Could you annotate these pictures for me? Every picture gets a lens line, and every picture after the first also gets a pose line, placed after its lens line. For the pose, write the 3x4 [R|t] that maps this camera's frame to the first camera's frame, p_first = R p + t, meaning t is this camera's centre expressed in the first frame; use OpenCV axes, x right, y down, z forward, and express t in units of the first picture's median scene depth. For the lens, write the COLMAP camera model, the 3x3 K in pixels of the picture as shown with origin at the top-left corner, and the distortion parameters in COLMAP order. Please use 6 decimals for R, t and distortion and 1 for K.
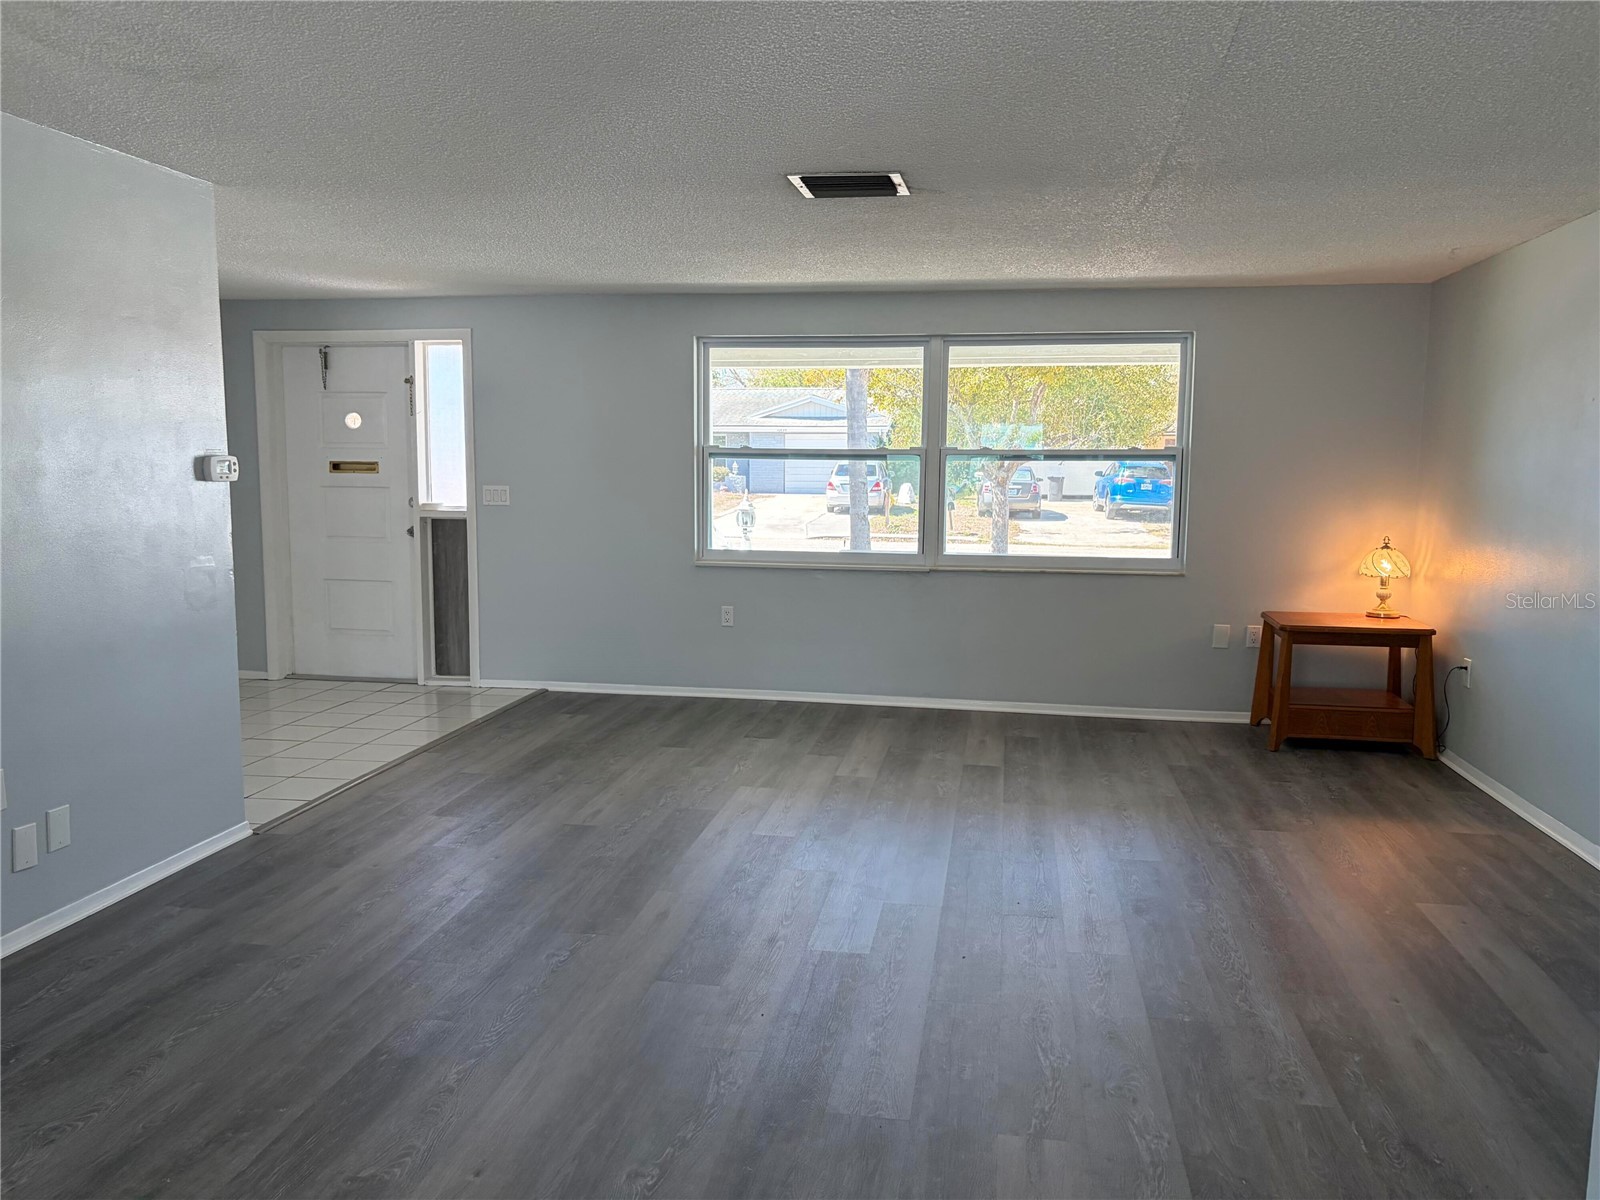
lens RADIAL K [[1212.1, 0, 802.3], [0, 1212.1, 612.0], [0, 0, 1]] dist [0.036732, -0.041013]
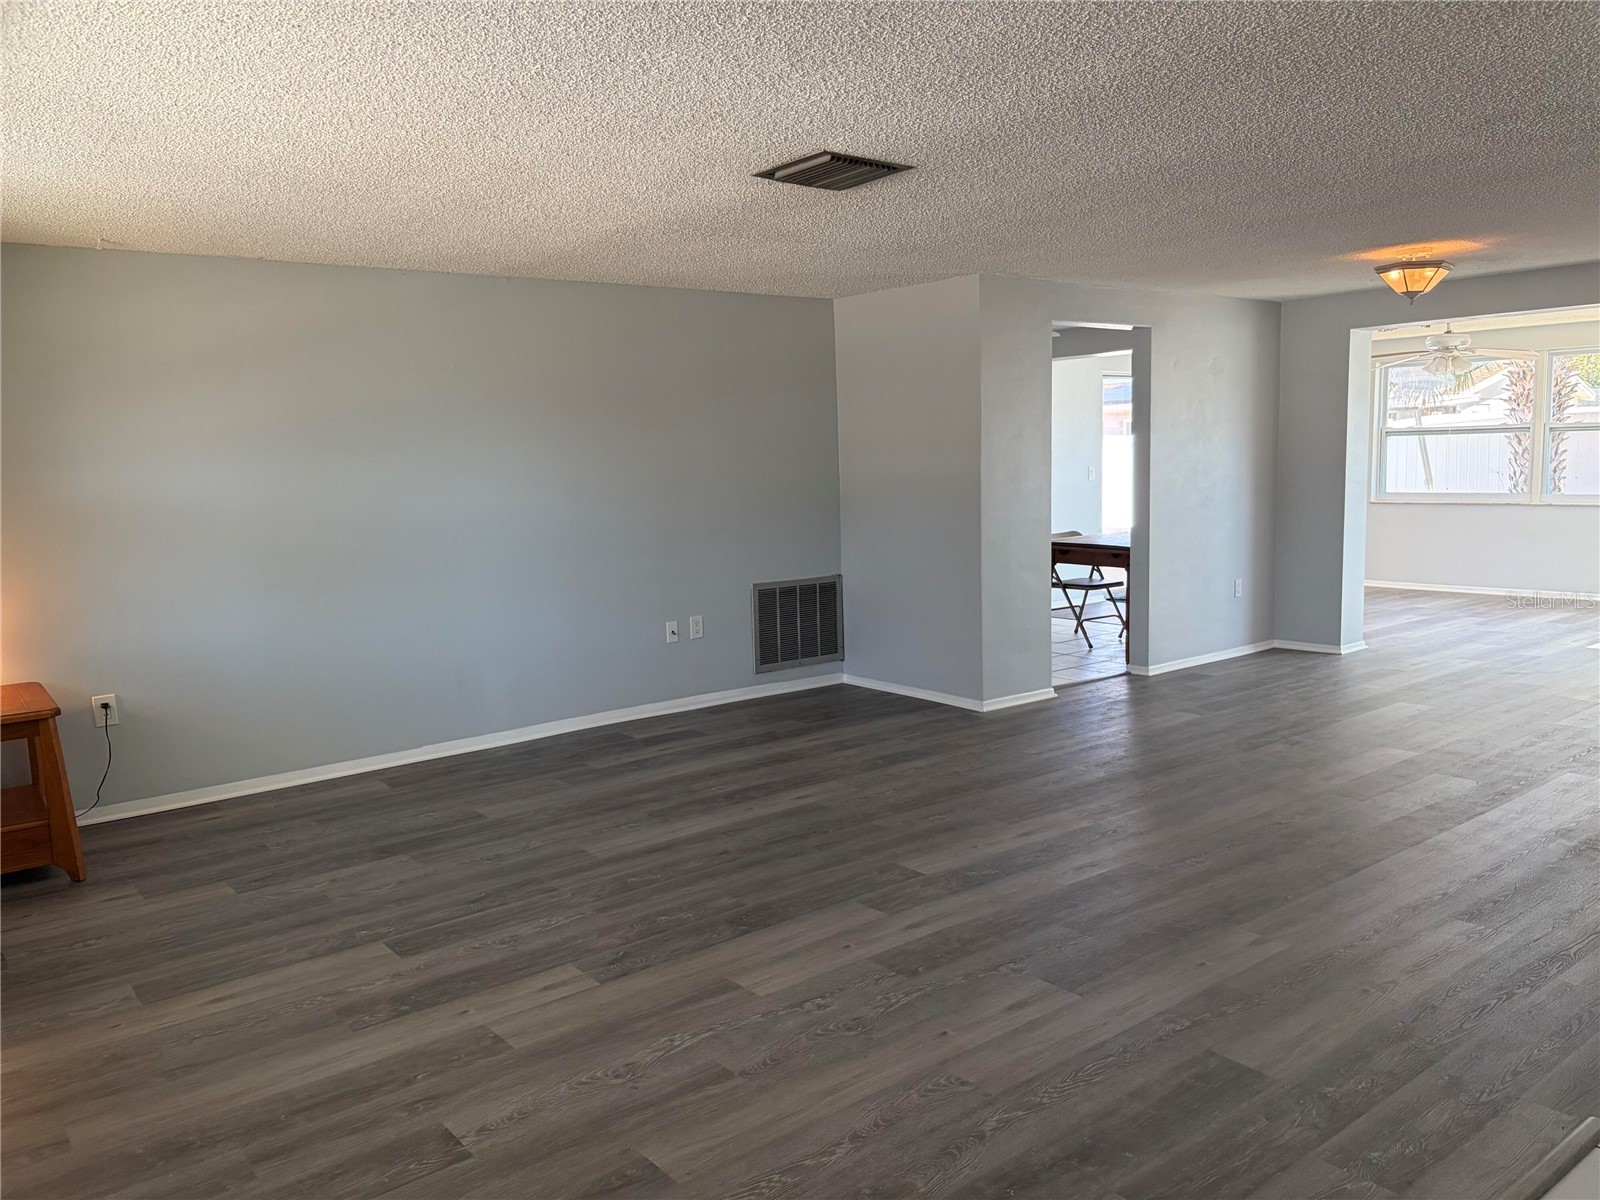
lens RADIAL K [[1212.1, 0, 801.9], [0, 1212.1, 592.7], [0, 0, 1]] dist [0.036732, -0.041013]
pose [[-0.751538, -0.061417, 0.656825, -0.395889], [0.106106, 0.971440, 0.212241, -0.158384], [-0.651101, 0.229200, -0.723557, 1.193779]]
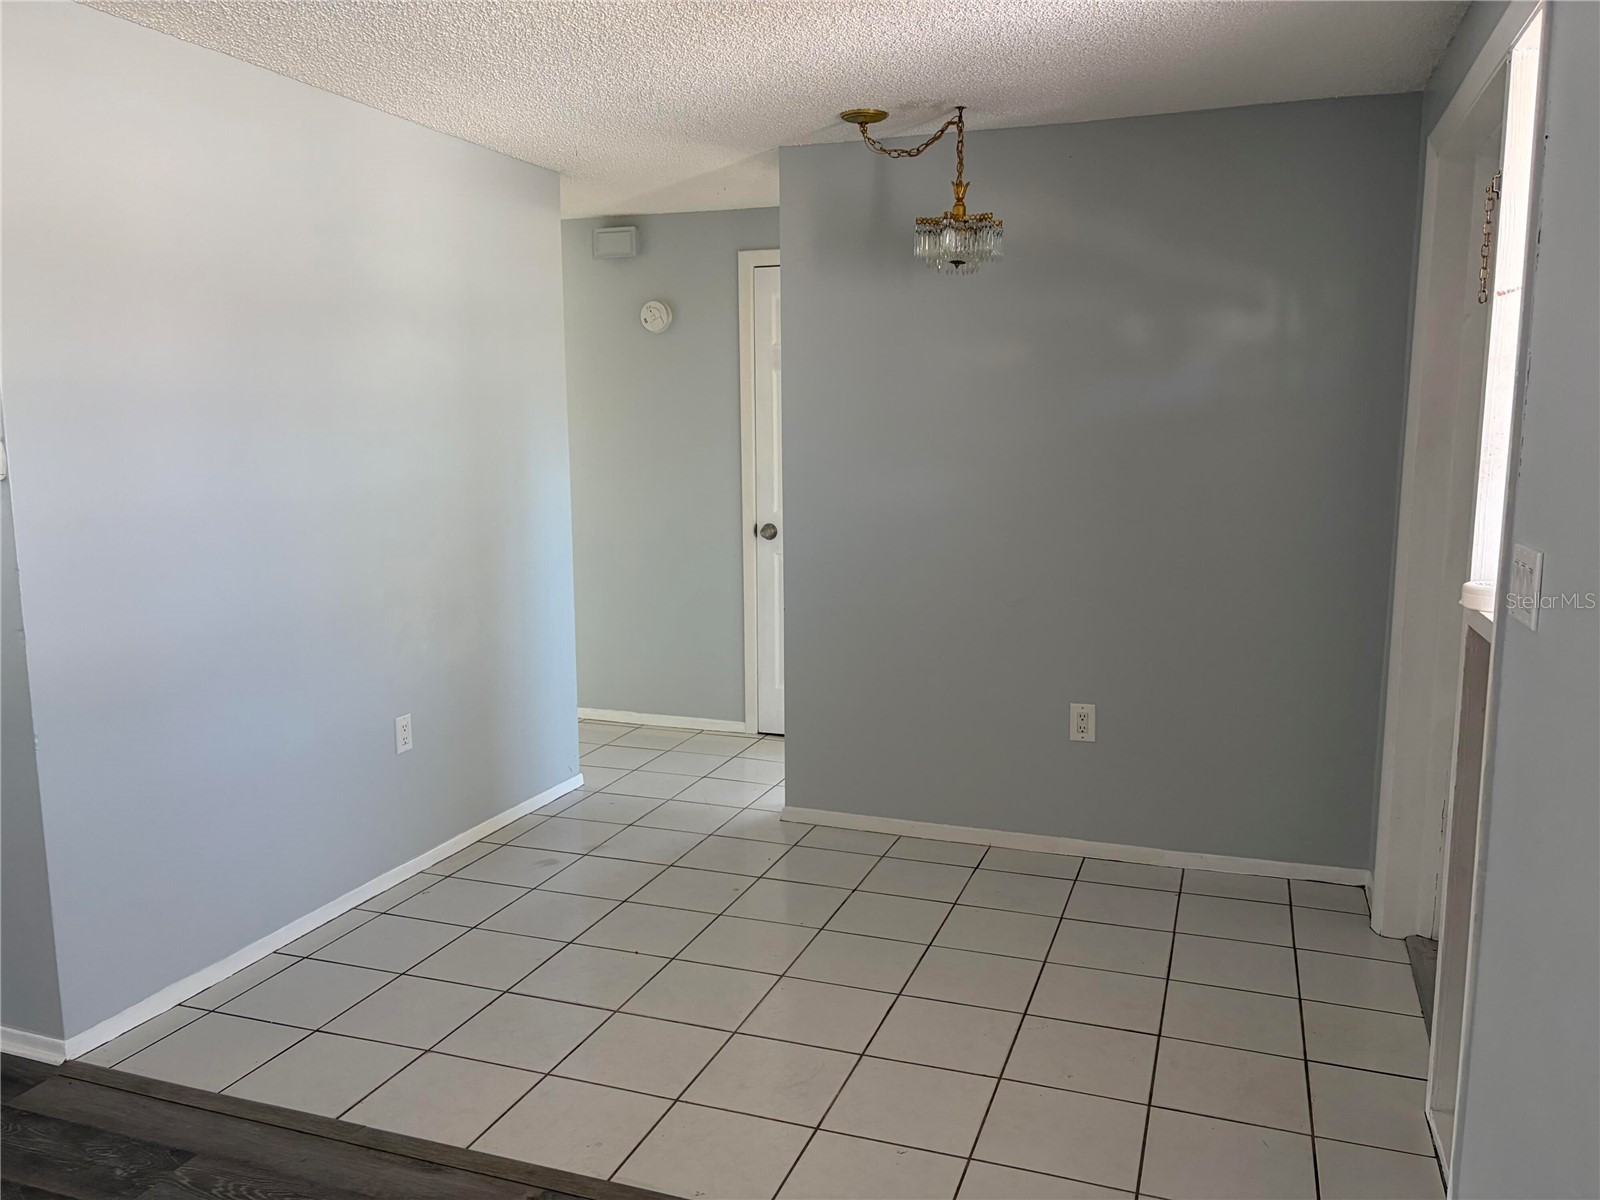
lens RADIAL K [[1212.1, 0, 794.4], [0, 1212.1, 601.6], [0, 0, 1]] dist [0.036732, -0.041013]
pose [[-0.177904, 0.139307, -0.974137, 0.030517], [-0.118304, 0.979721, 0.161711, -0.138072], [0.976911, 0.144014, -0.157815, 1.064688]]
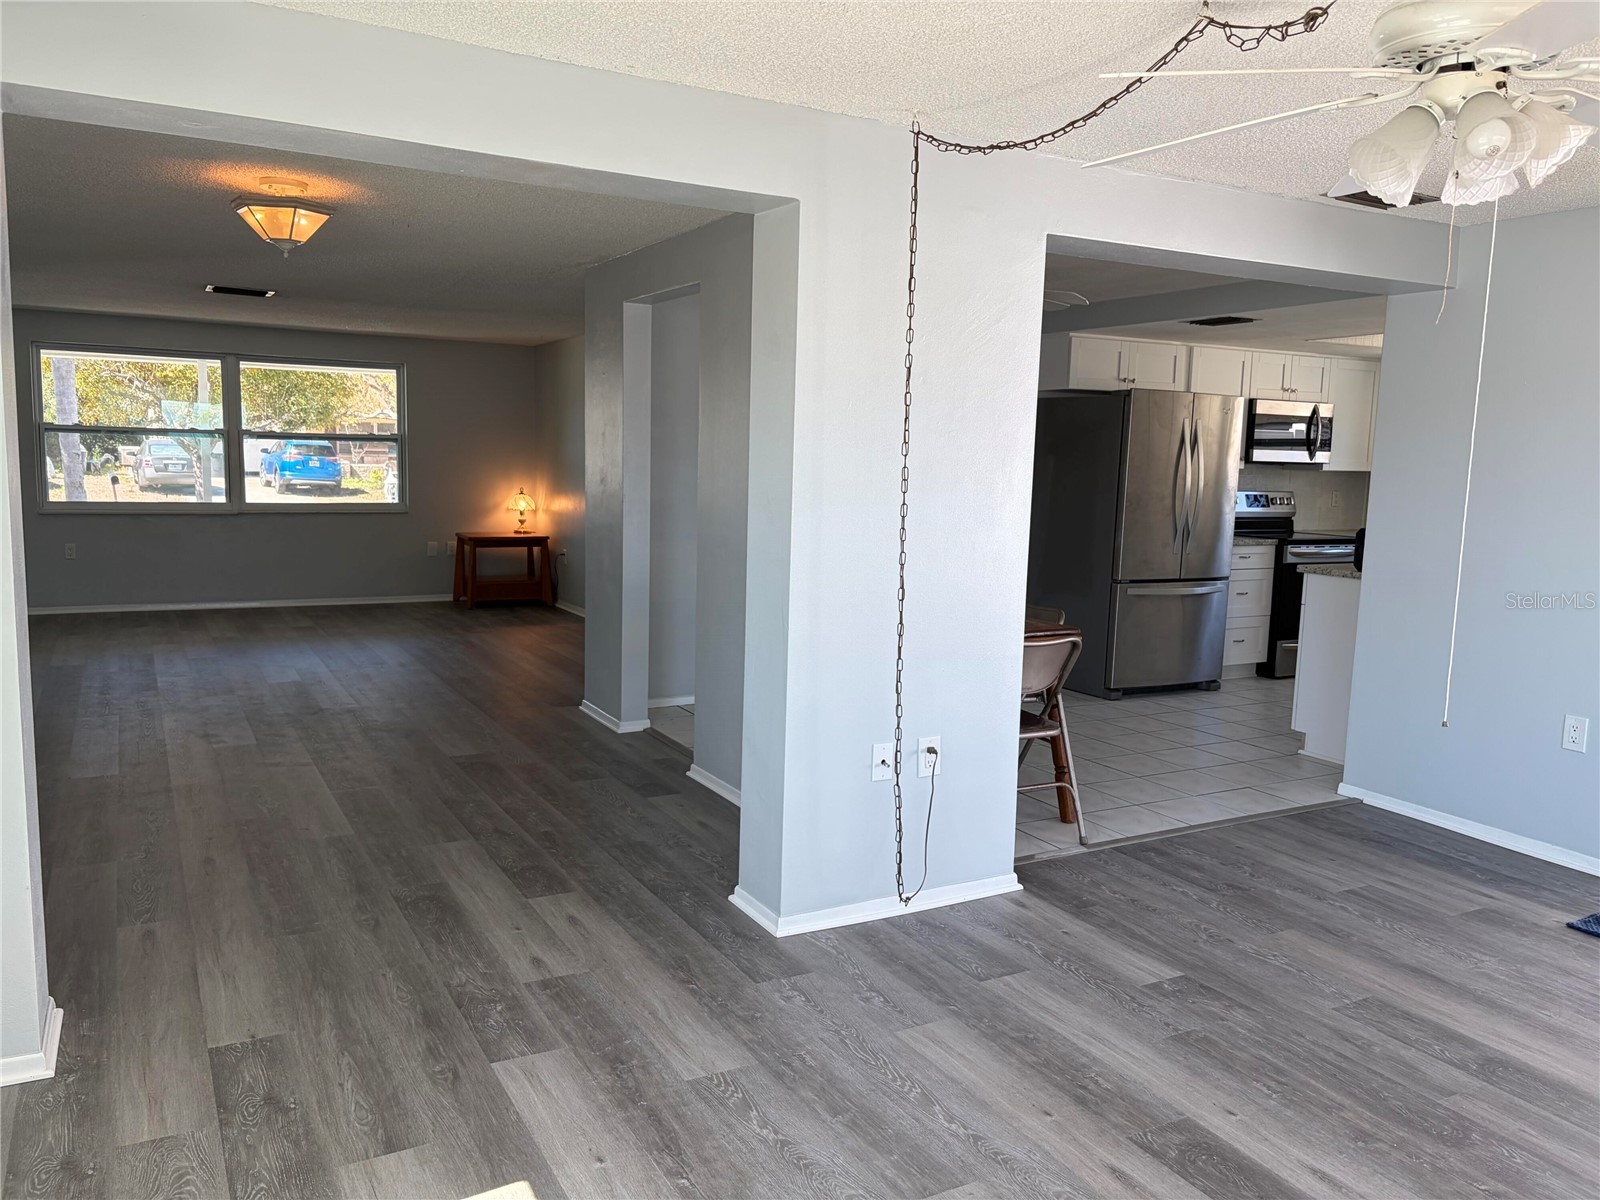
lens RADIAL K [[1212.1, 0, 816.6], [0, 1212.1, 601.3], [0, 0, 1]] dist [0.036732, -0.041013]
pose [[0.776052, -0.064660, 0.627346, -0.319594], [0.059988, 0.997788, 0.028633, 0.081775], [-0.627810, 0.015413, 0.778214, -0.668237]]
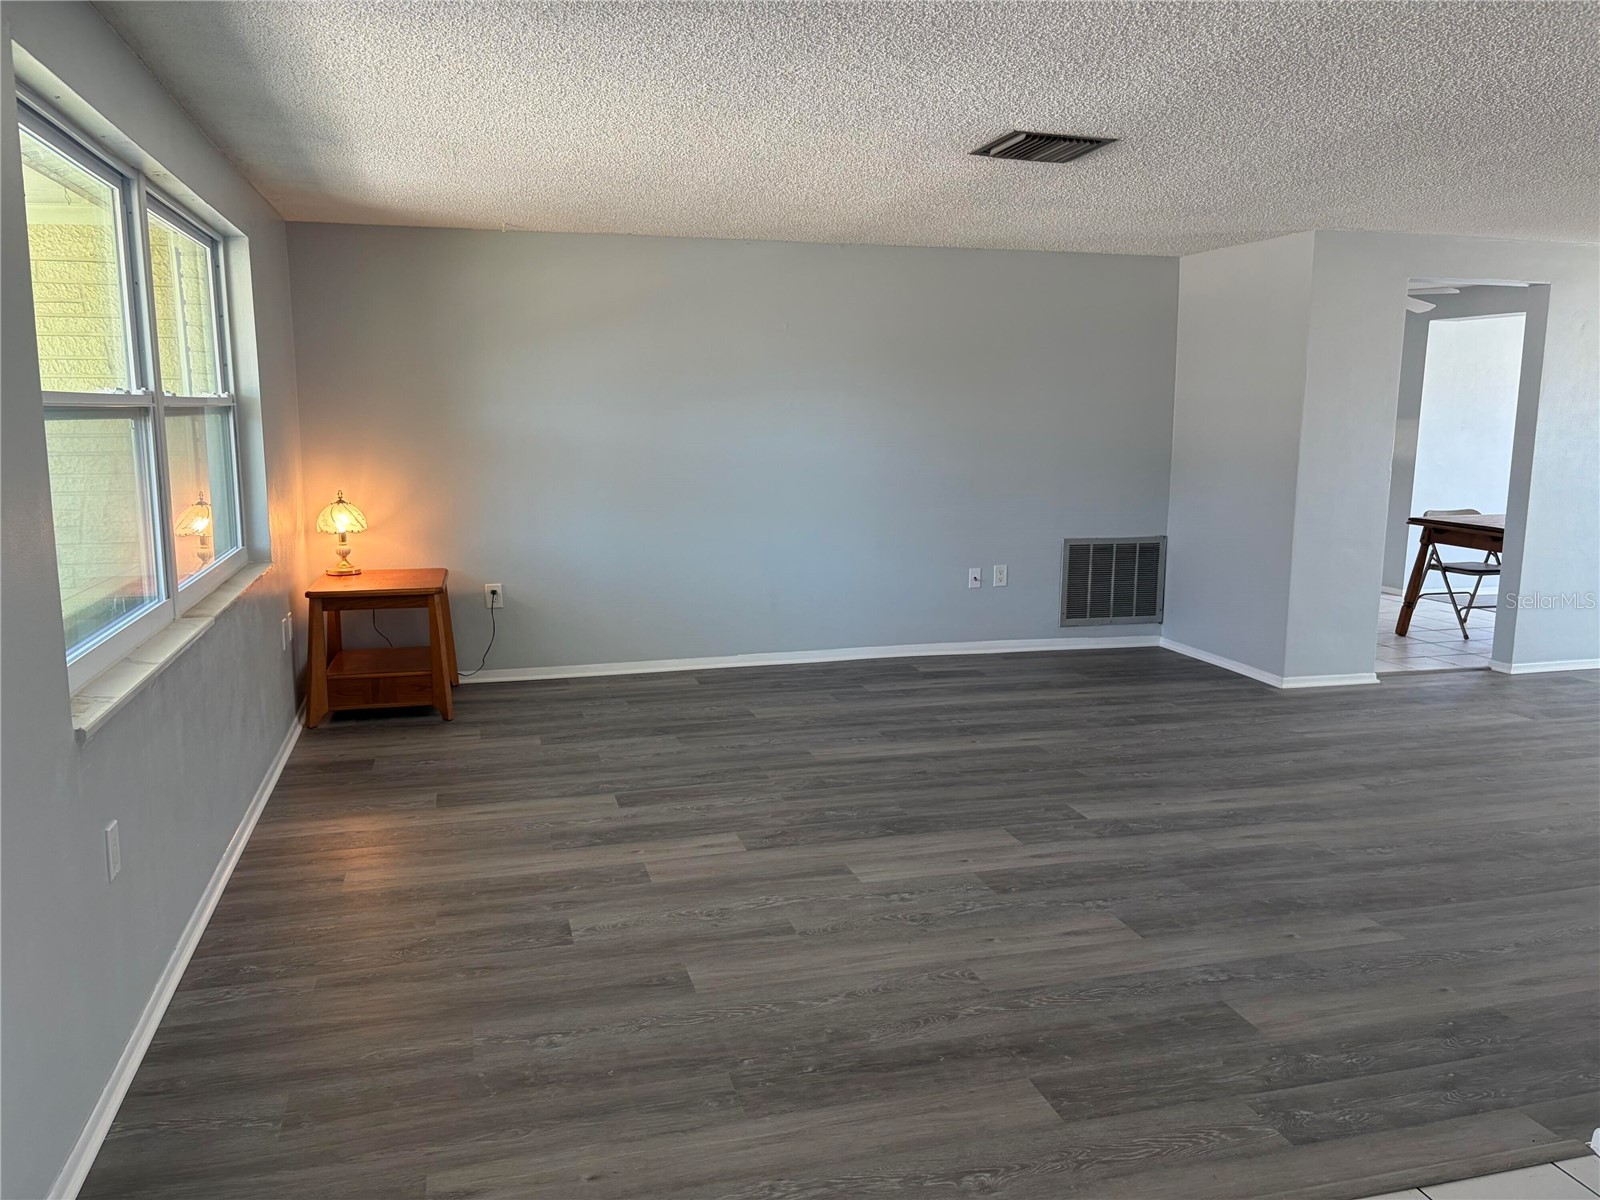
lens RADIAL K [[1212.1, 0, 808.0], [0, 1212.1, 594.3], [0, 0, 1]] dist [0.036732, -0.041013]
pose [[-0.440890, -0.145710, 0.885655, -0.554377], [0.102867, 0.972030, 0.211129, -0.150430], [-0.891647, 0.184189, -0.413570, 1.112291]]
